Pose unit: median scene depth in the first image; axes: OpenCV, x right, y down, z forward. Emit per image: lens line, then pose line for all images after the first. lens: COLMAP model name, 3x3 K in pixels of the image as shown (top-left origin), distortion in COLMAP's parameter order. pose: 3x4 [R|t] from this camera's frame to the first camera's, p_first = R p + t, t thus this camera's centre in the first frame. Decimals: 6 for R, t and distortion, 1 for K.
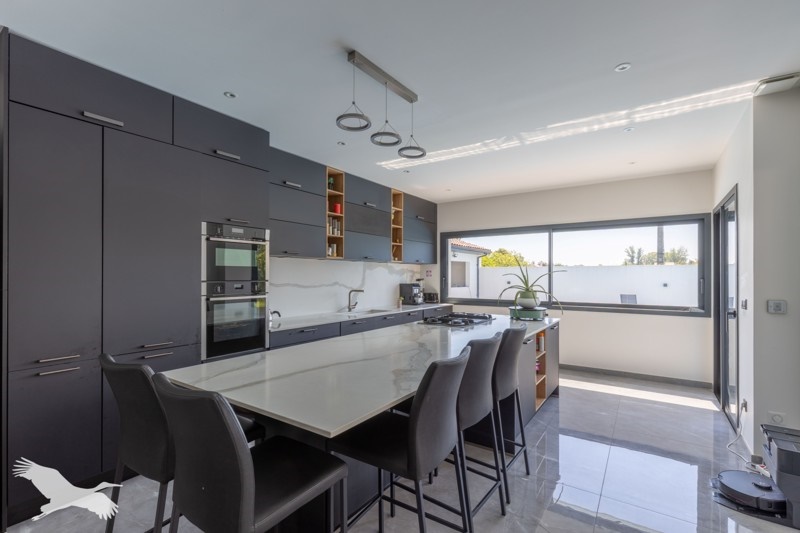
lens RADIAL K [[371.1, 0, 400.1], [0, 371.1, 270.8], [0, 0, 1]] dist [0.001928, 0.000174]
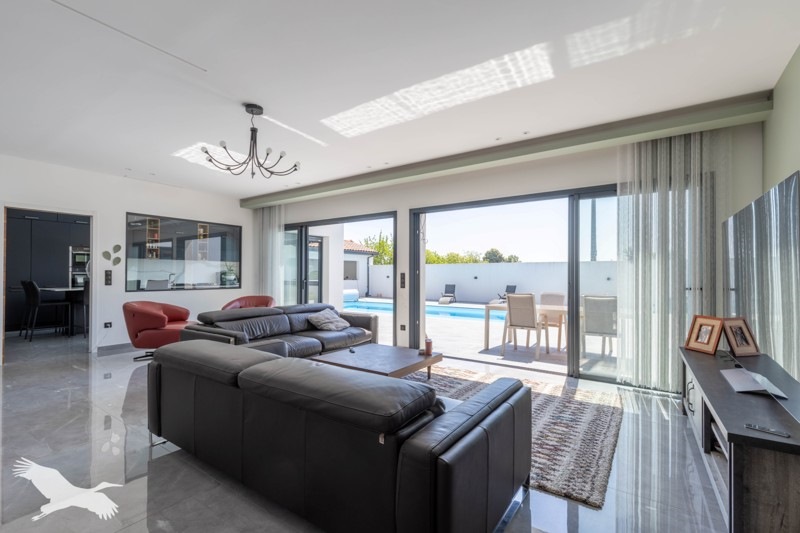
lens RADIAL K [[371.1, 0, 400.4], [0, 371.1, 268.4], [0, 0, 1]] dist [0.001928, 0.000174]
pose [[0.999981, 0.001191, -0.006000, 0.967657], [-0.001222, 0.999986, -0.005115, 0.026426], [0.005994, 0.005122, 0.999969, -0.889637]]
